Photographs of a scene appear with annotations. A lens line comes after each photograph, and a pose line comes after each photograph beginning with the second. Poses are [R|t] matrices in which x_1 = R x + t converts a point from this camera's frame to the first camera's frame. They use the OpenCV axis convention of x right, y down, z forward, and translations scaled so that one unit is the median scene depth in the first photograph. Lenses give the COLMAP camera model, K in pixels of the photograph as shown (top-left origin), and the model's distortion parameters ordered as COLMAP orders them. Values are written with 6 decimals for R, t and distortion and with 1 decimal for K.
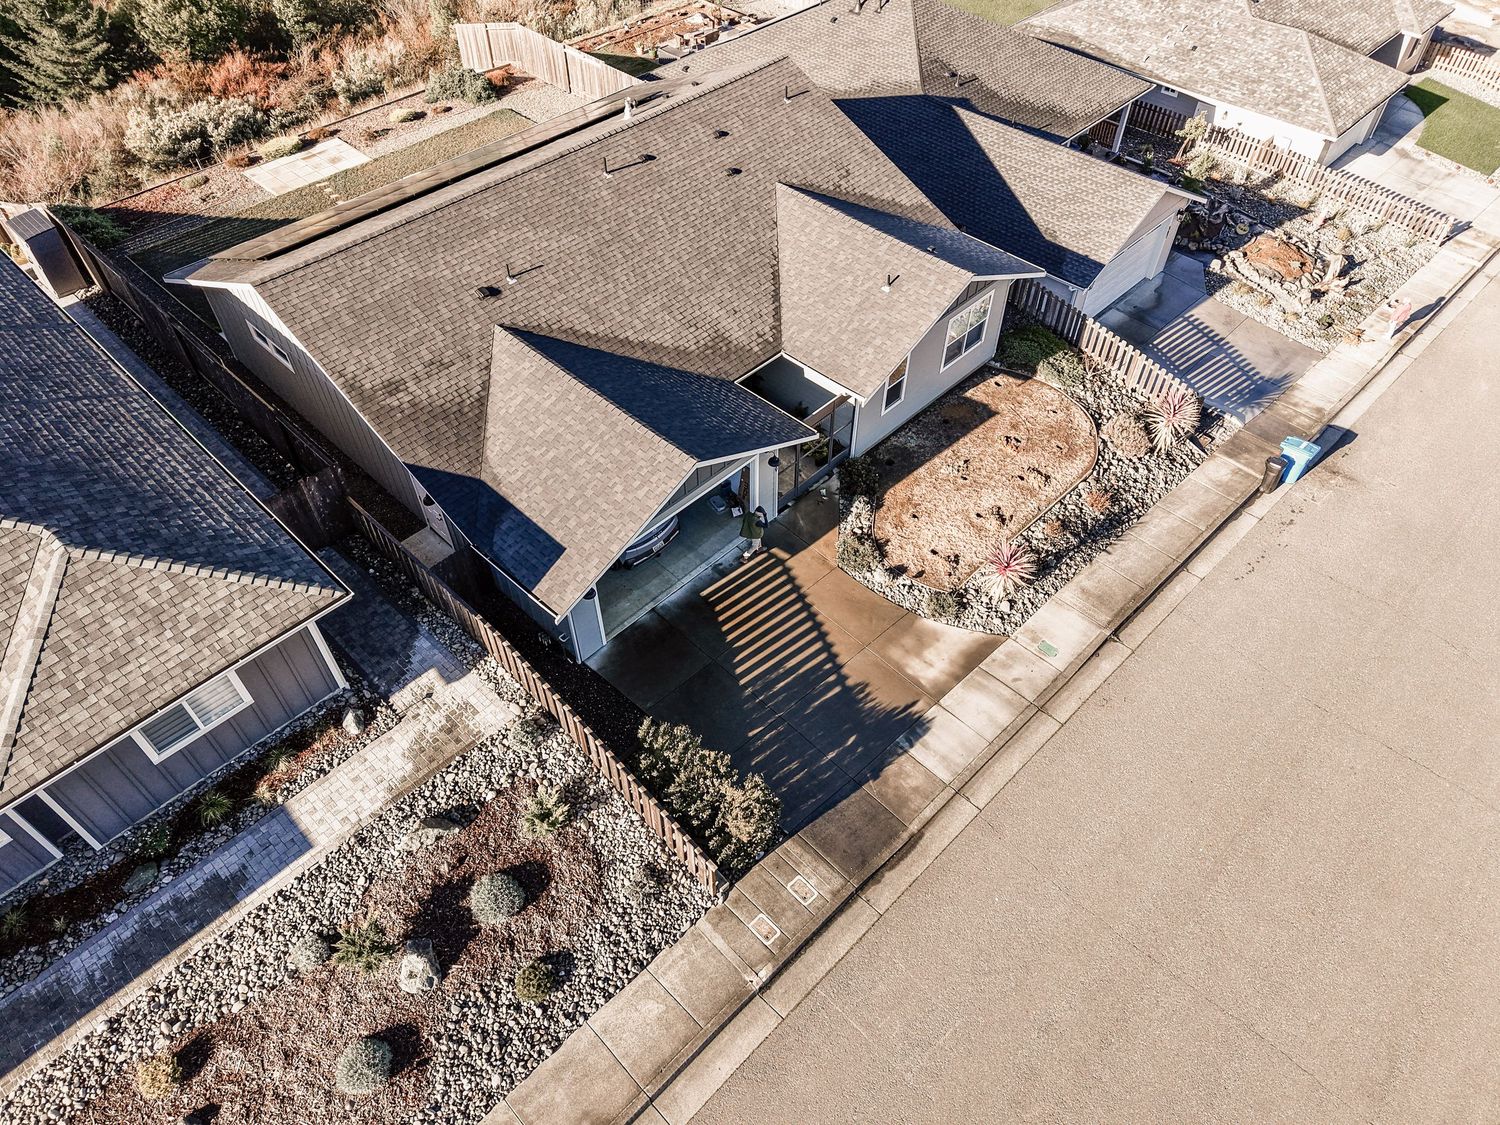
lens RADIAL K [[1011.5, 0, 752.2], [0, 1011.5, 502.2], [0, 0, 1]] dist [0.016408, 0.001776]
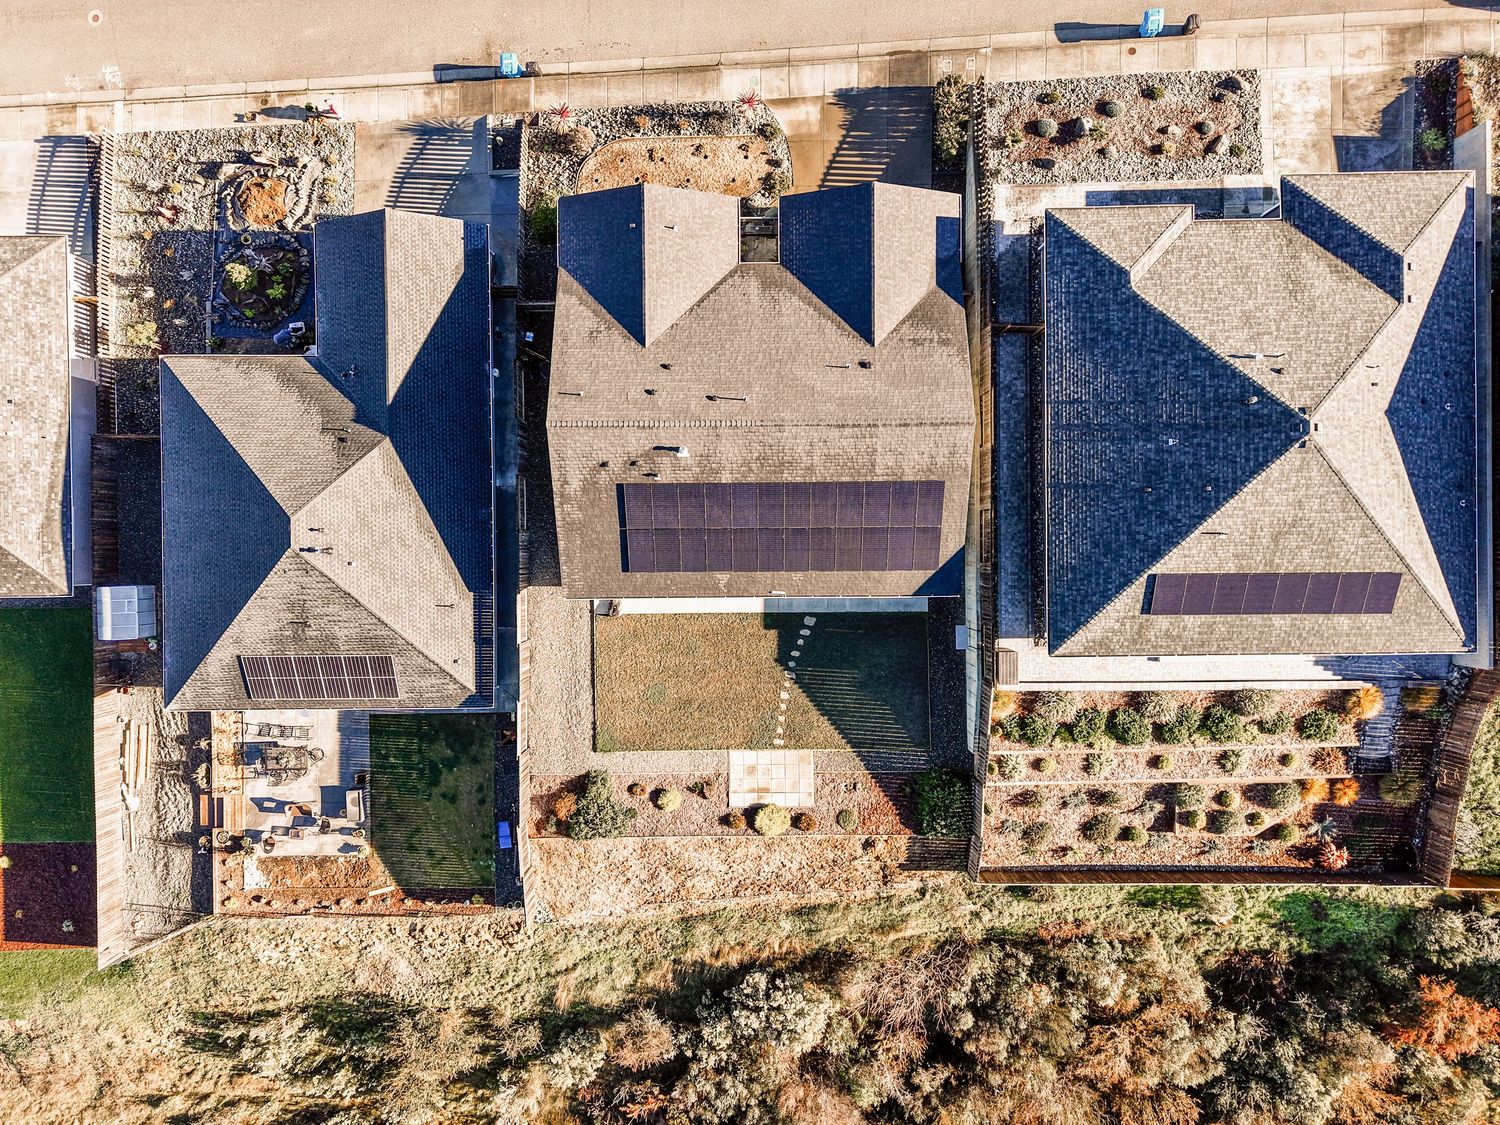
lens RADIAL K [[1011.5, 0, 752.2], [0, 1011.5, 502.2], [0, 0, 1]] dist [0.016408, 0.001776]
pose [[-0.697248, -0.716805, 0.006057, -0.328971], [0.537736, -0.517440, 0.665654, -1.716528], [-0.474010, 0.467383, 0.746236, -0.096341]]
